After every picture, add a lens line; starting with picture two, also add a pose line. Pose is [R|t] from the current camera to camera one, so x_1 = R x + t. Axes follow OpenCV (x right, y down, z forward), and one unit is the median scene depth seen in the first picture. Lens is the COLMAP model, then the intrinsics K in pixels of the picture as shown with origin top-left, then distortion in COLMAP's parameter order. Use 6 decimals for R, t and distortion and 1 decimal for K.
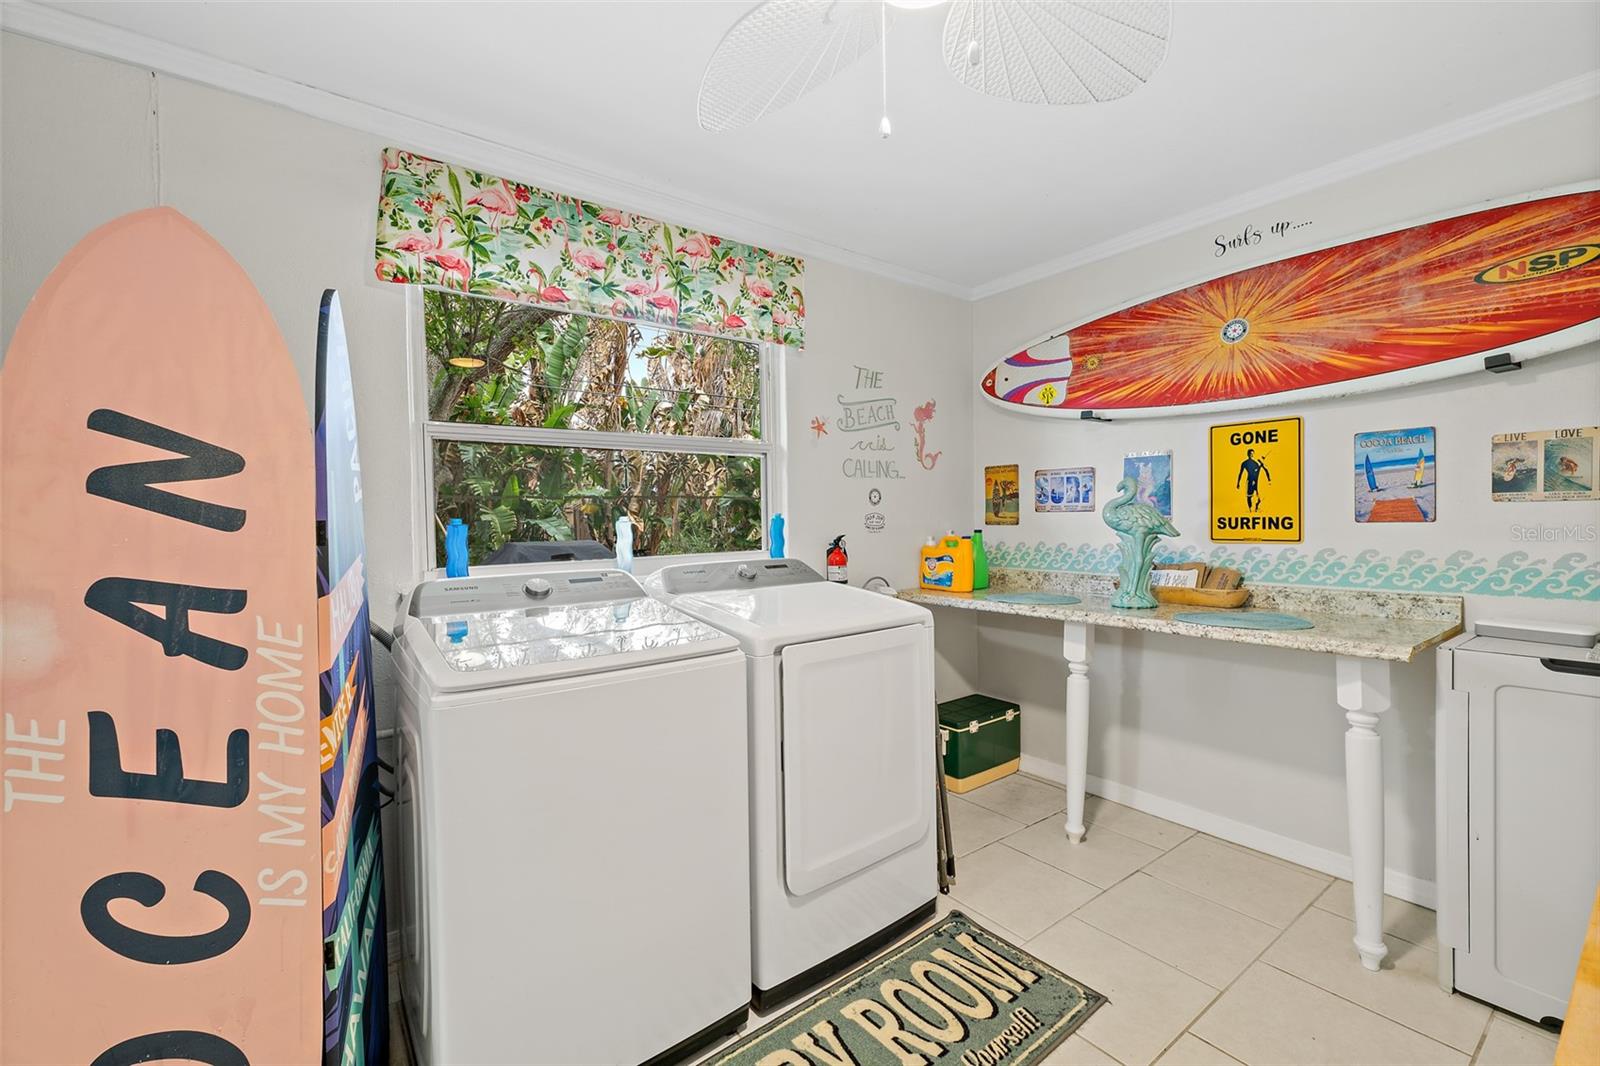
lens RADIAL K [[680.7, 0, 792.6], [0, 680.7, 529.7], [0, 0, 1]] dist [0.007281, -0.002059]
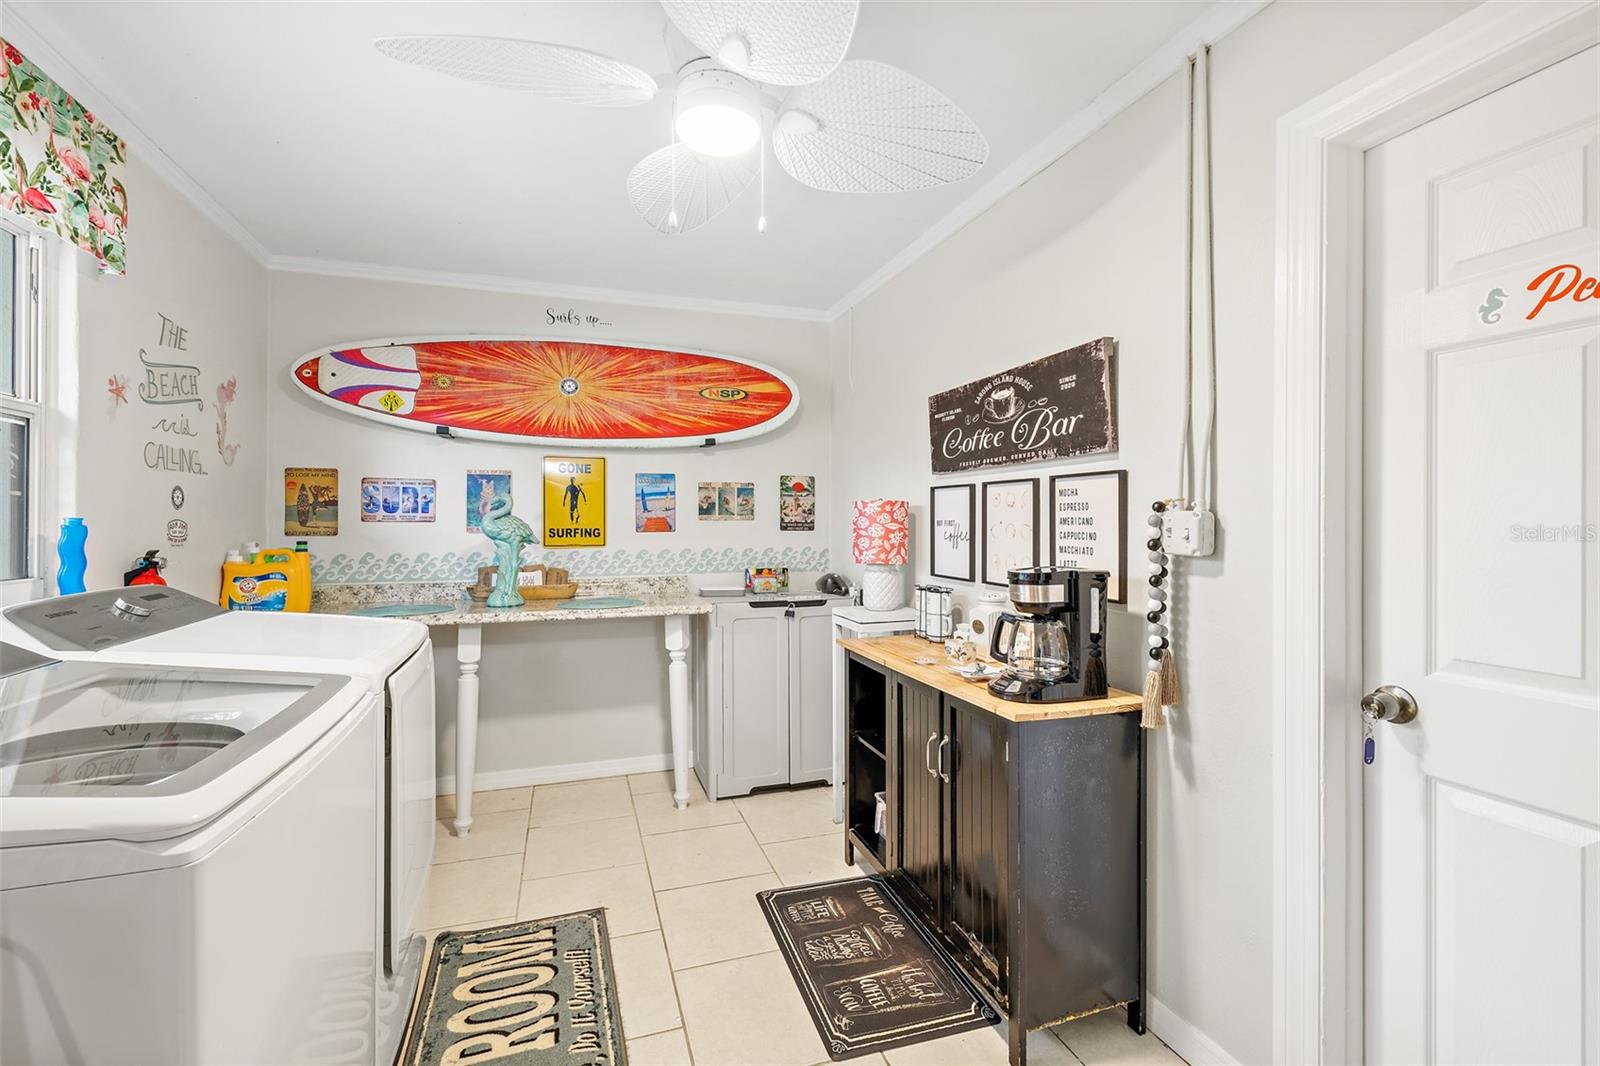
lens RADIAL K [[680.7, 0, 793.0], [0, 680.7, 520.6], [0, 0, 1]] dist [0.007281, -0.002059]
pose [[0.314830, 0.016001, 0.949013, -0.456791], [0.012627, 0.999699, -0.021044, 0.000117], [-0.949064, 0.018609, 0.314533, 0.182318]]
